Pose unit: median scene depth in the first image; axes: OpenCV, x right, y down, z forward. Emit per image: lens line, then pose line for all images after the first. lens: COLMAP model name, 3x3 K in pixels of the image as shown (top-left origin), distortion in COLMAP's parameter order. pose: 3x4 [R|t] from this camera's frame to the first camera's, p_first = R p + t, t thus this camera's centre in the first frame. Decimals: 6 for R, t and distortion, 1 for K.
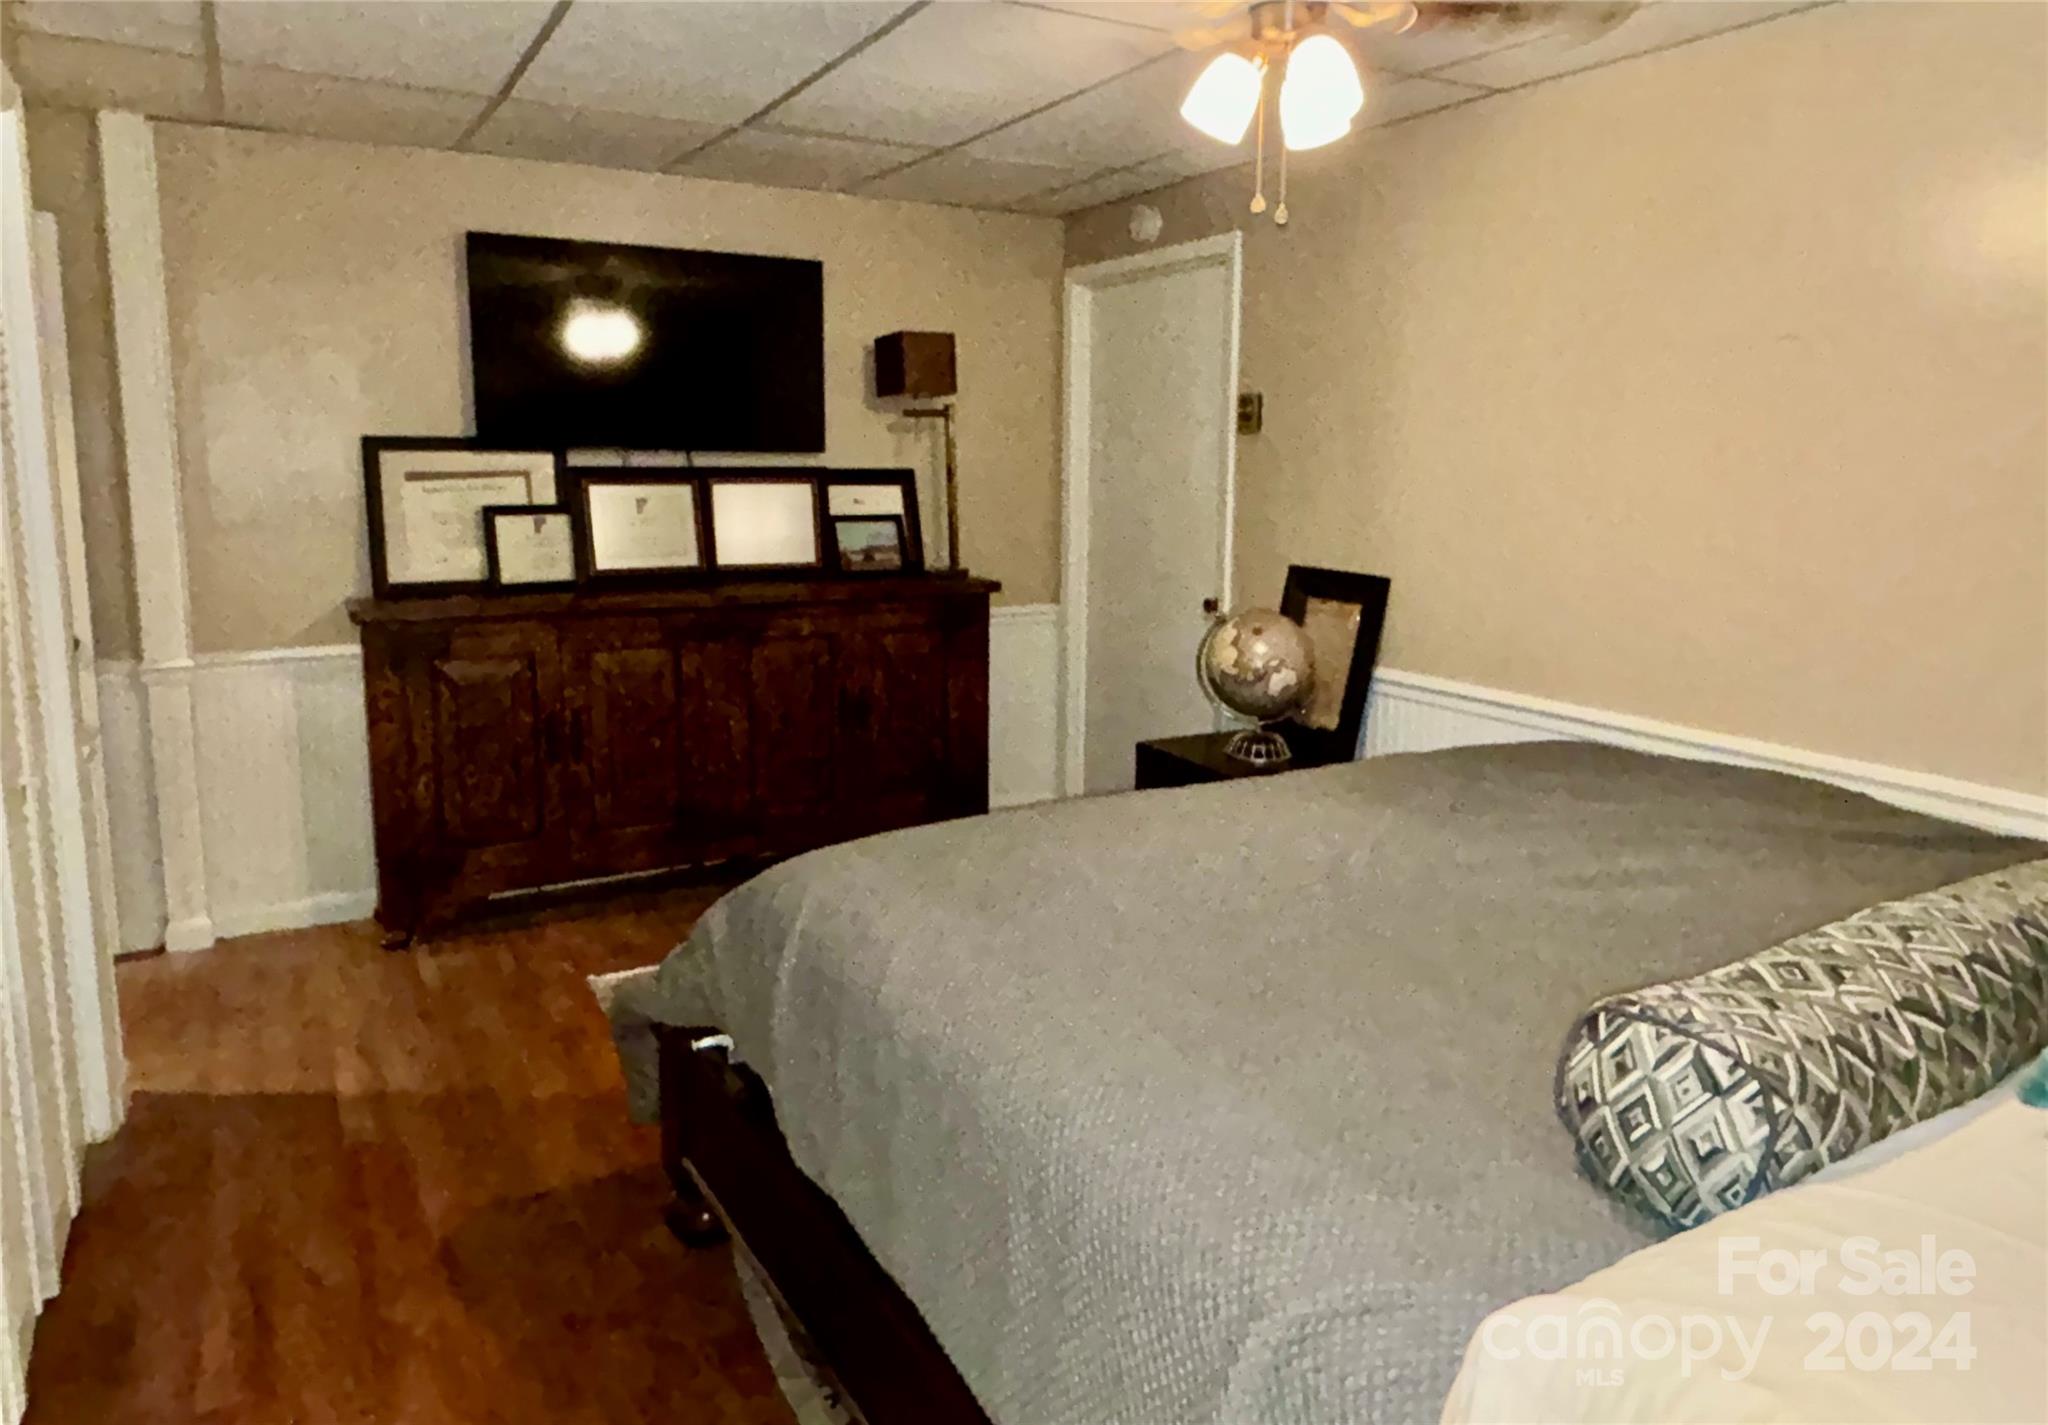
lens RADIAL K [[1369.9, 0, 1024.0], [0, 1369.9, 712.5], [0, 0, 1]] dist [-0.000751, -0.000139]
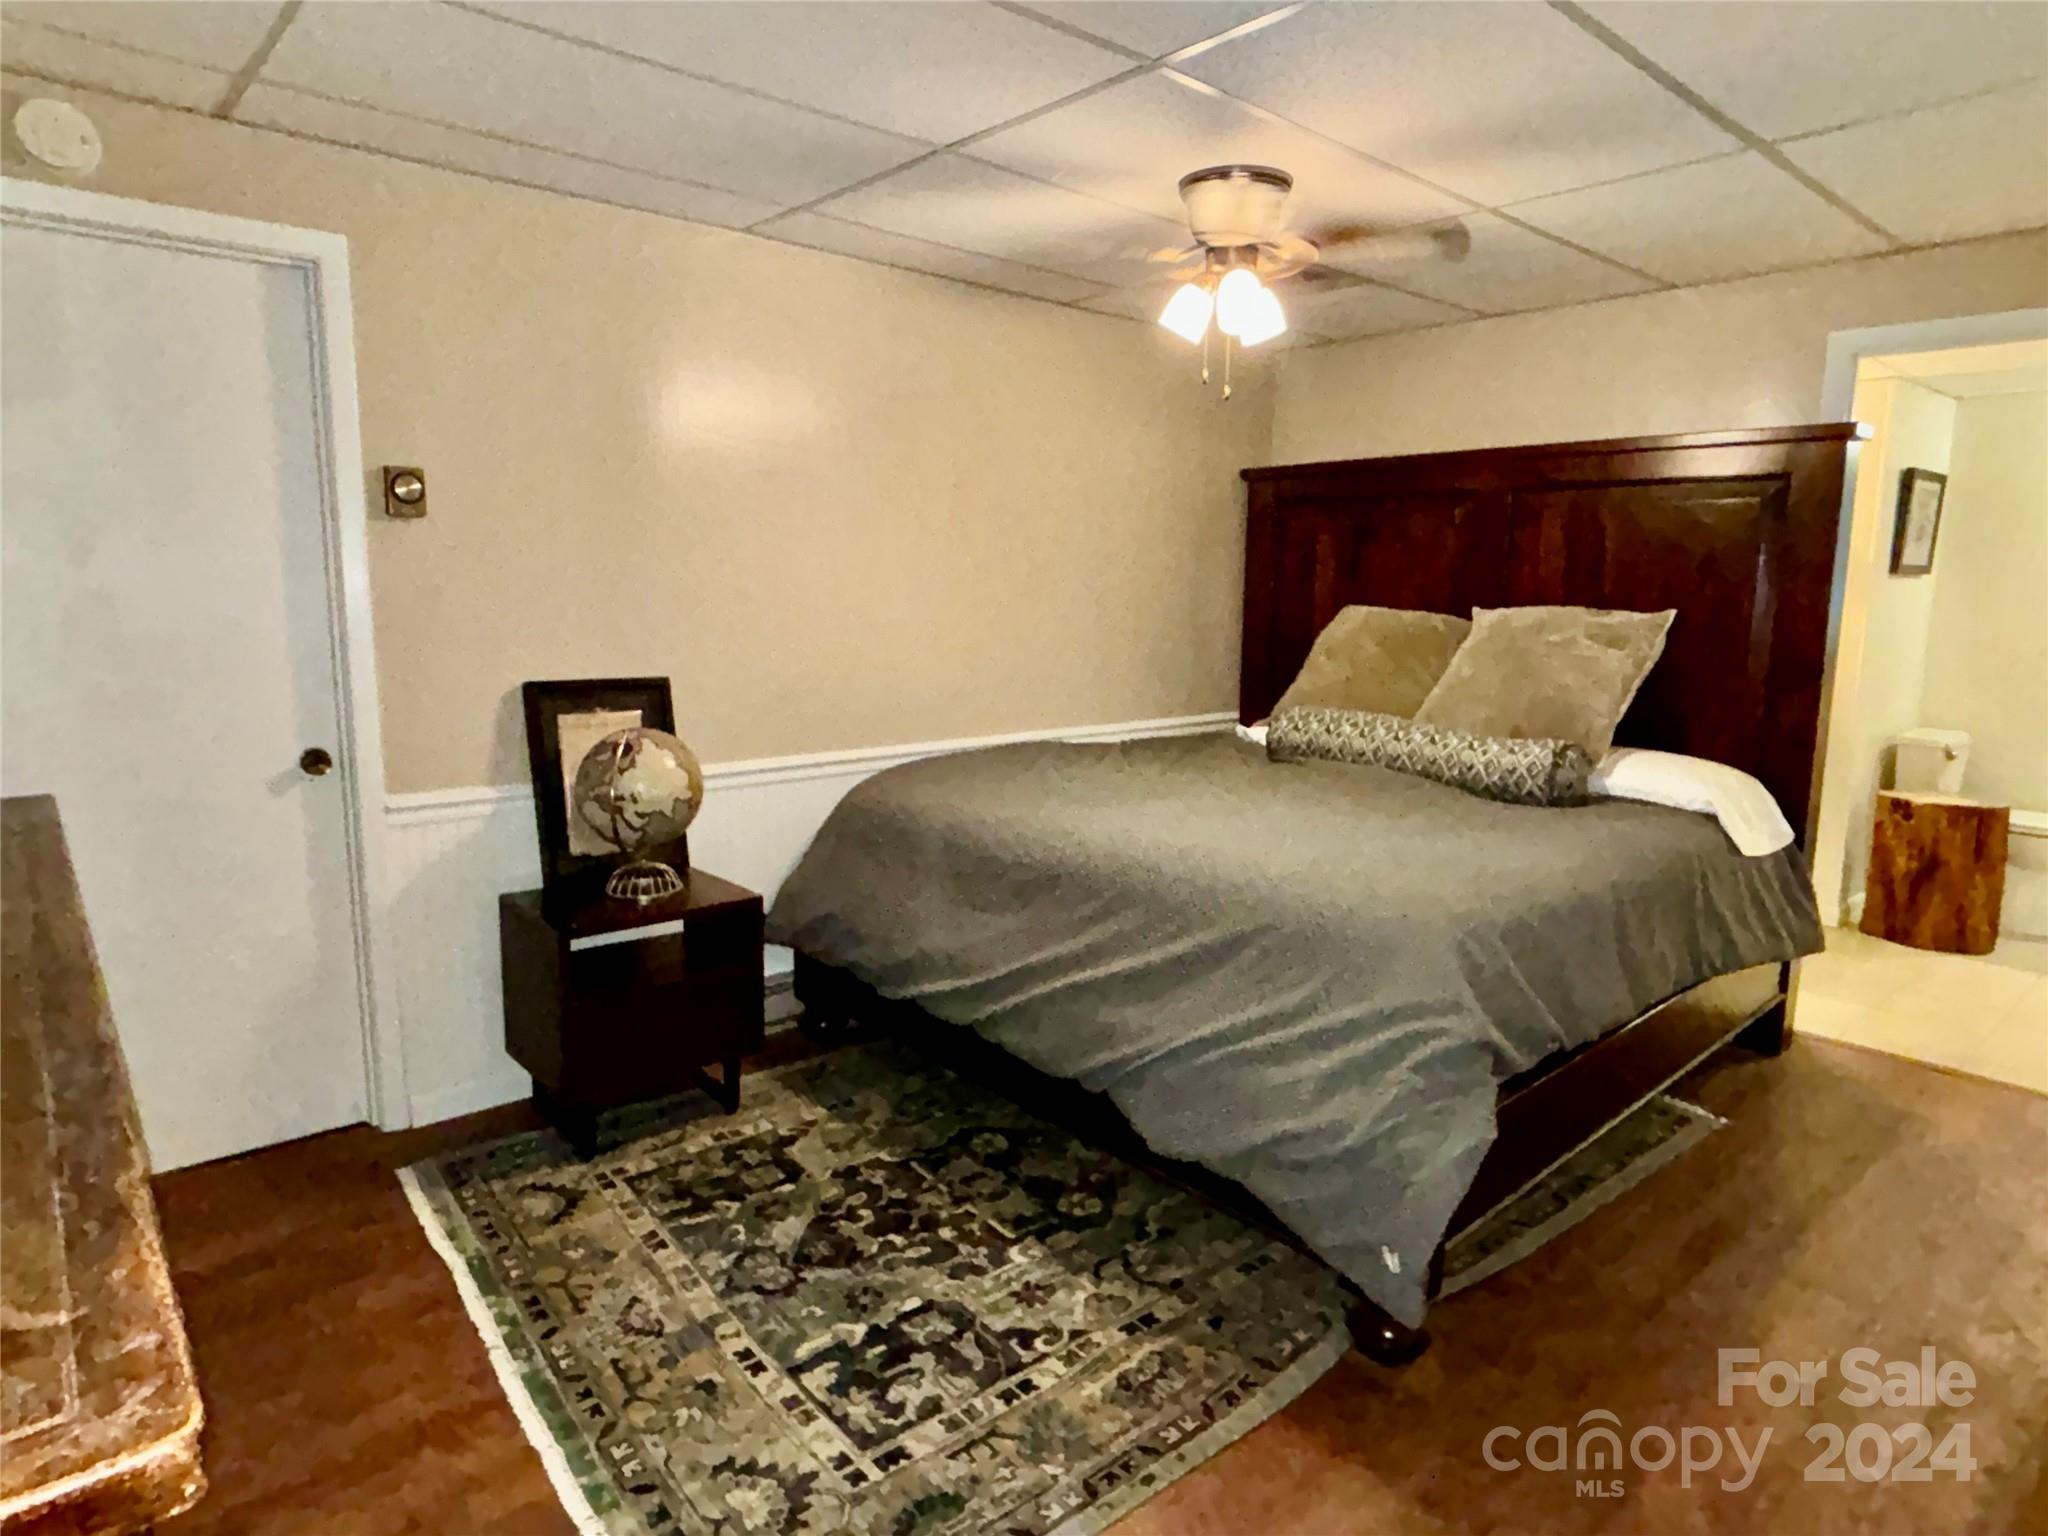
lens RADIAL K [[1198.0, 0, 1024.0], [0, 1198.0, 768.0], [0, 0, 1]] dist [0.024298, -0.001729]
pose [[-0.185841, -0.167957, 0.968119, -0.791018], [0.157278, 0.967494, 0.198039, -0.201214], [-0.969911, 0.189067, -0.153384, 1.079861]]
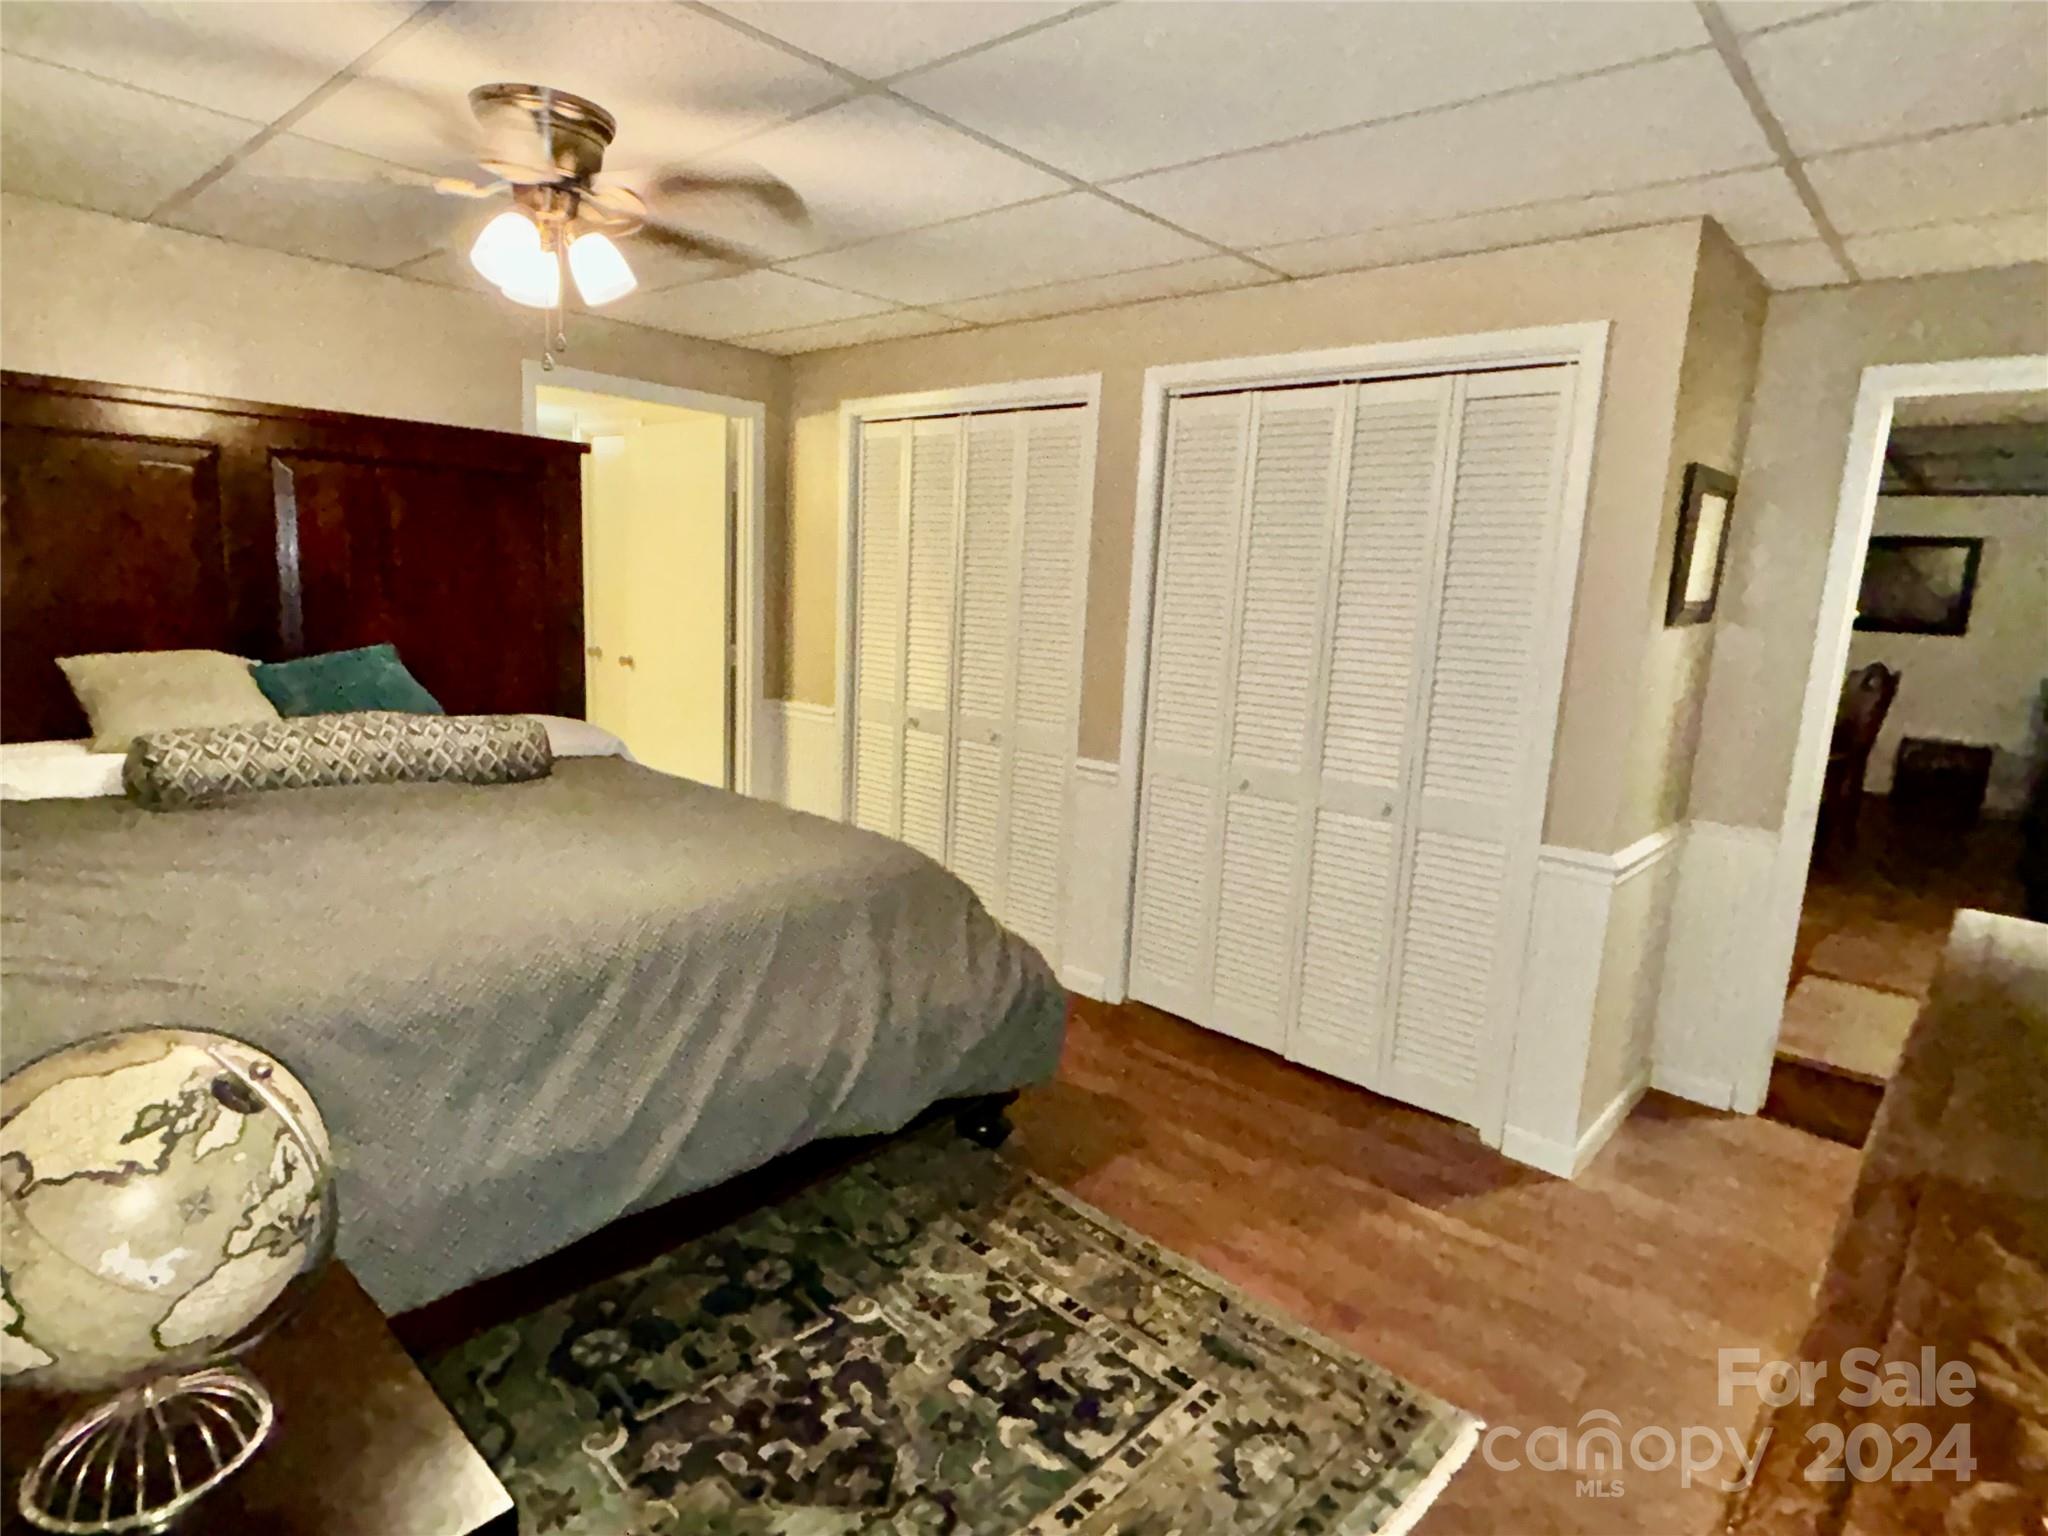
lens RADIAL K [[1091.2, 0, 1024.0], [0, 1091.2, 768.0], [0, 0, 1]] dist [-0.001044, 0.000080]
pose [[-0.958787, -0.000545, -0.284125, 0.038545], [-0.099873, 0.936828, 0.335228, -0.295454], [0.265994, 0.349789, -0.898273, 1.551040]]
